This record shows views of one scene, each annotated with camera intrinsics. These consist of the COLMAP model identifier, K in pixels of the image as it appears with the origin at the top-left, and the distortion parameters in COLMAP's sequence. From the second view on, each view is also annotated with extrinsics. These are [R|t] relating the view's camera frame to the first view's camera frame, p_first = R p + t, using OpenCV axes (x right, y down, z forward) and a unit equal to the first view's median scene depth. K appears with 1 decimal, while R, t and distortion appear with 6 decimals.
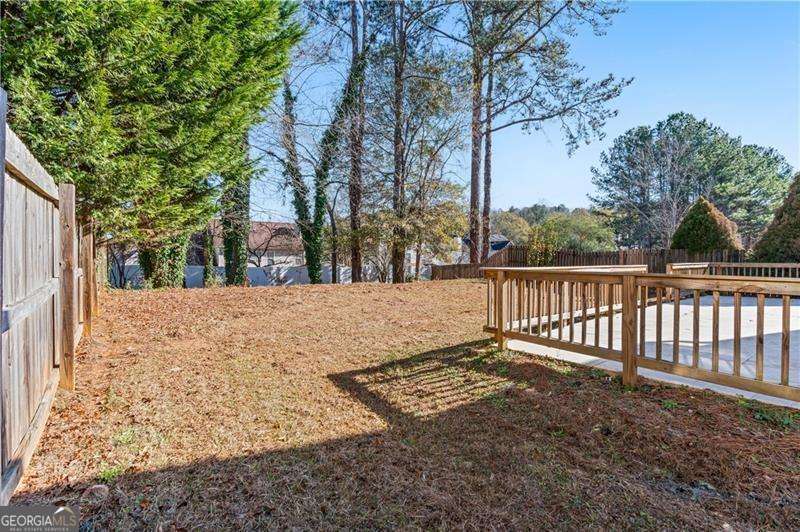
lens RADIAL K [[366.0, 0, 396.8], [0, 366.0, 265.1], [0, 0, 1]] dist [-0.035521, -0.000759]
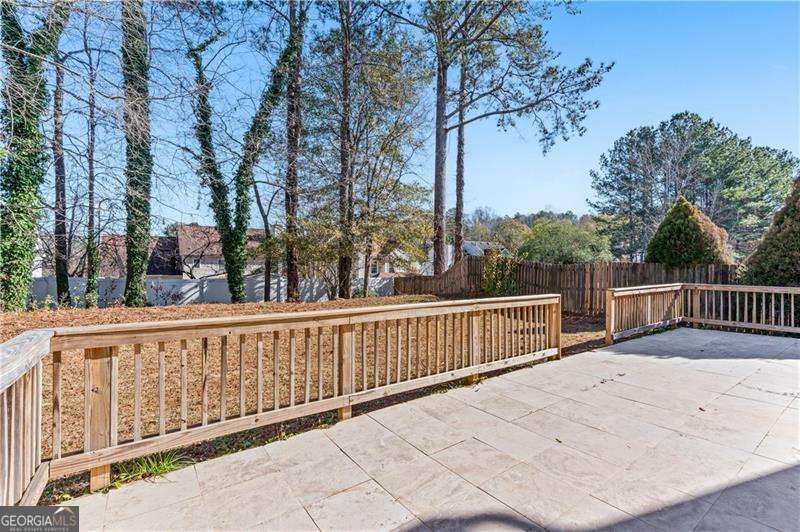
lens RADIAL K [[366.0, 0, 401.2], [0, 366.0, 263.3], [0, 0, 1]] dist [-0.035521, -0.000759]
pose [[0.999731, 0.006559, -0.022249, 0.136922], [-0.007038, 0.999743, -0.021555, -0.012951], [0.022102, 0.021705, 0.999520, 0.107003]]
